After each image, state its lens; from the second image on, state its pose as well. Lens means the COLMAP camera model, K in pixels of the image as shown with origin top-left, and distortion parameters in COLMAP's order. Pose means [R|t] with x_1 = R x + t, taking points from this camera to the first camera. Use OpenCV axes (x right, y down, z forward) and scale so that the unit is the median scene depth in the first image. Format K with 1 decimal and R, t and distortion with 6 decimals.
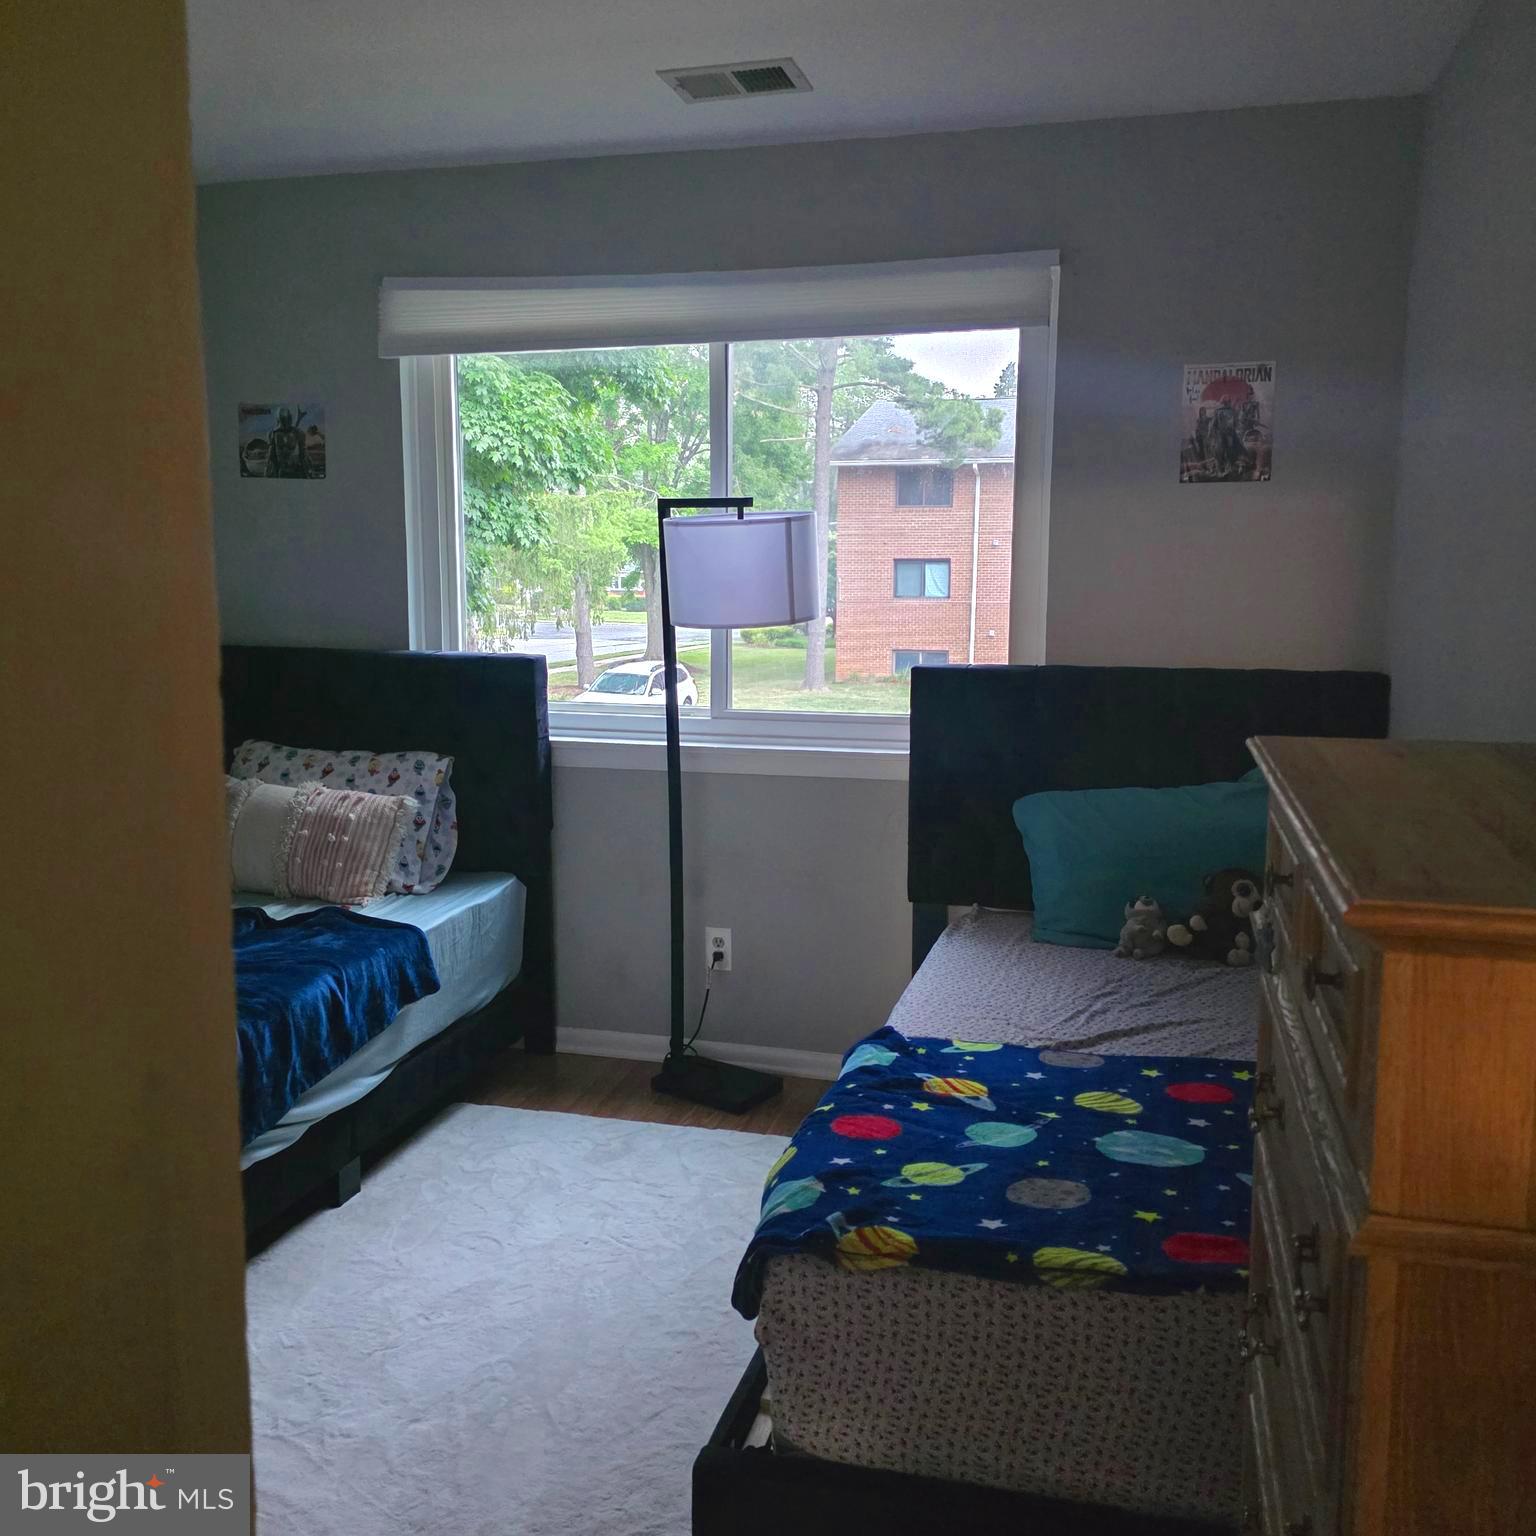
lens RADIAL K [[1375.3, 0, 773.8], [0, 1375.3, 772.9], [0, 0, 1]] dist [0.088011, -0.107565]
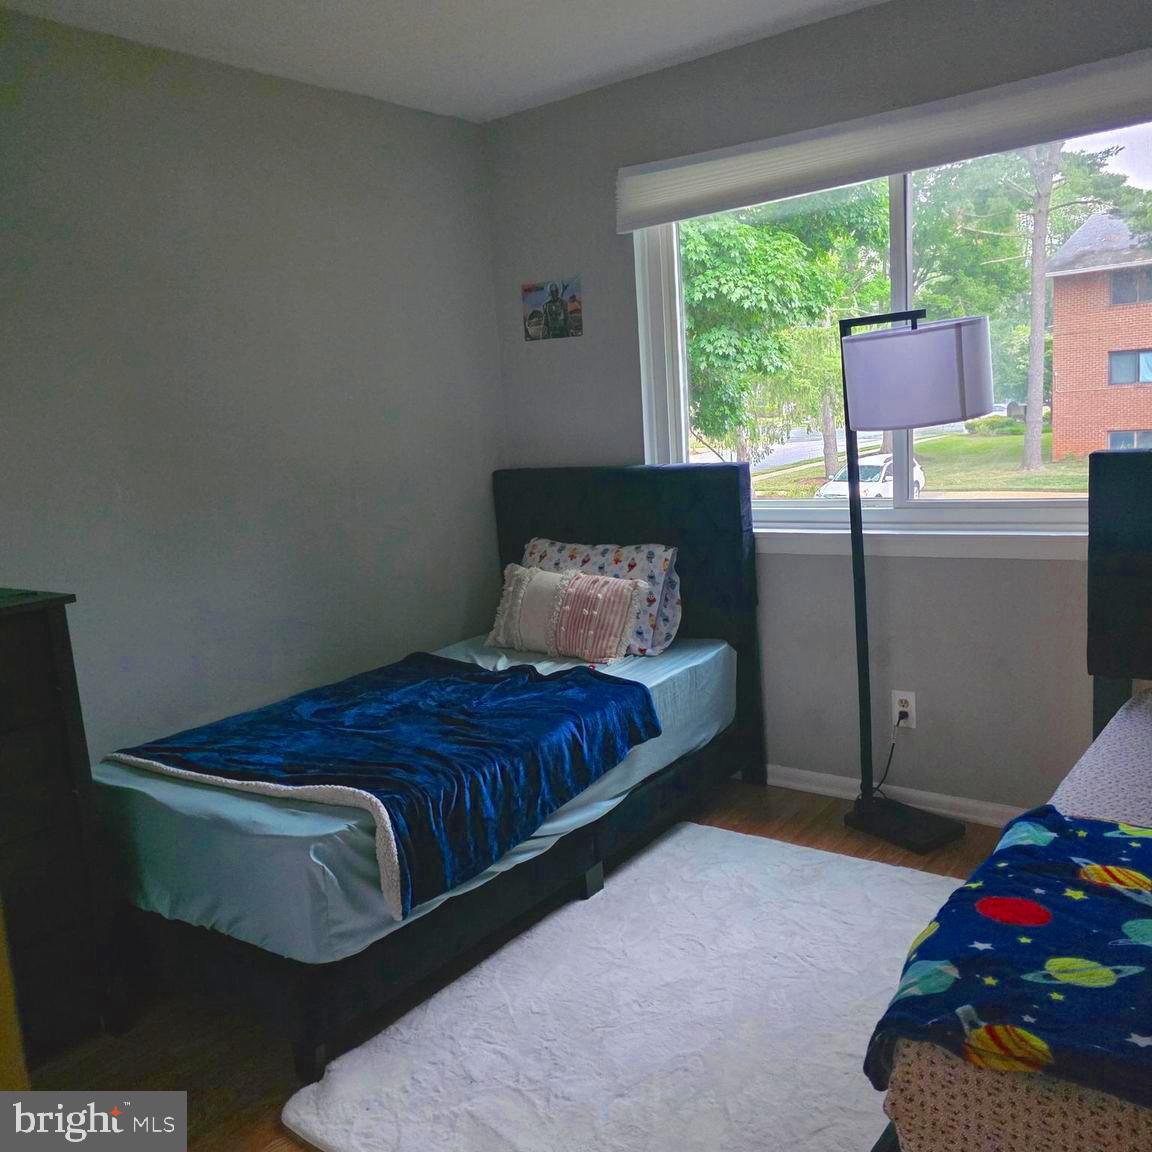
lens RADIAL K [[1031.5, 0, 556.6], [0, 1031.5, 589.7], [0, 0, 1]] dist [0.088011, -0.107565]
pose [[0.920913, -0.006635, -0.389712, 0.035529], [0.023293, 0.999005, 0.038034, -0.012213], [0.389072, -0.044104, 0.920151, 0.095757]]
